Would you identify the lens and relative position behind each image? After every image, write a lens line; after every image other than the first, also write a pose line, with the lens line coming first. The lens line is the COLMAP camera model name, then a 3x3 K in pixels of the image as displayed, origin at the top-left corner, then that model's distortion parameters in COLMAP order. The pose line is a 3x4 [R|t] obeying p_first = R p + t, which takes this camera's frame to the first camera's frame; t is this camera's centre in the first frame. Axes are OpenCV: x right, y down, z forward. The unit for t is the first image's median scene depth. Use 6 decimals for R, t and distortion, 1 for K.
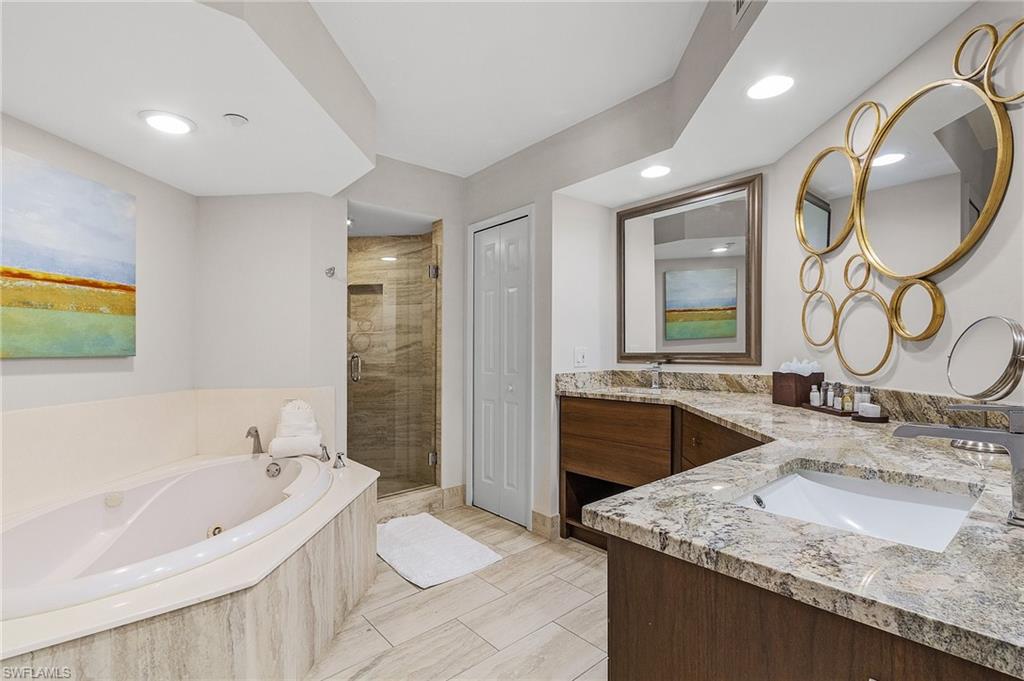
lens RADIAL K [[478.0, 0, 512.0], [0, 478.0, 340.5], [0, 0, 1]] dist [-0.019213, 0.000540]
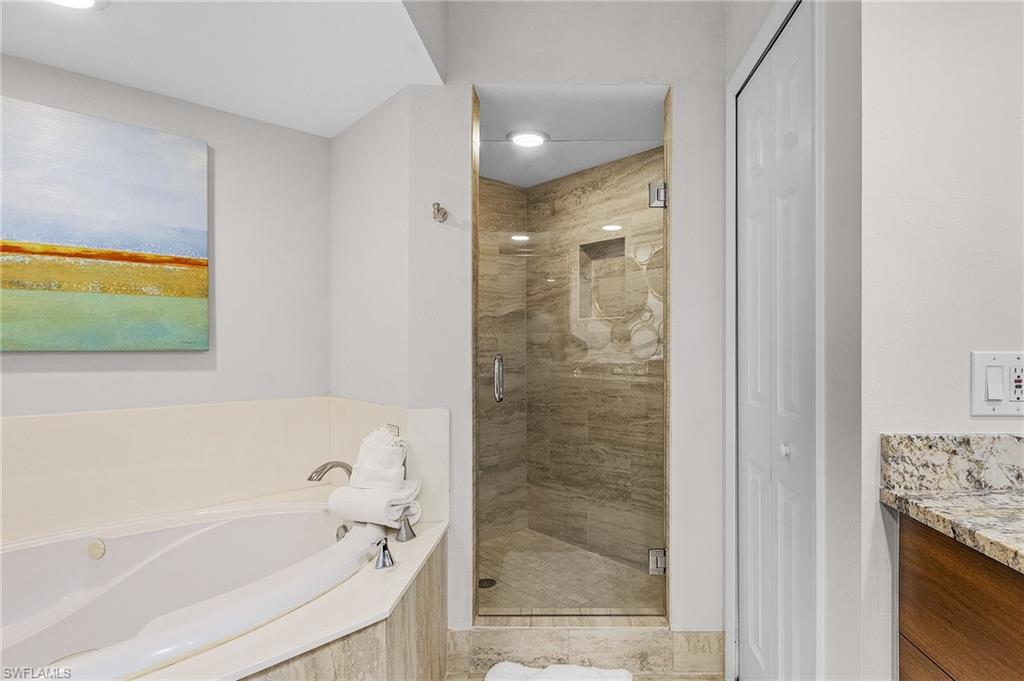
lens RADIAL K [[569.2, 0, 512.3], [0, 569.2, 327.6], [0, 0, 1]] dist [-0.002980, -0.001414]
pose [[0.742409, -0.006728, -0.669913, 0.194537], [0.001171, 0.999961, -0.008746, 0.004438], [0.669946, 0.005709, 0.742388, 0.686919]]
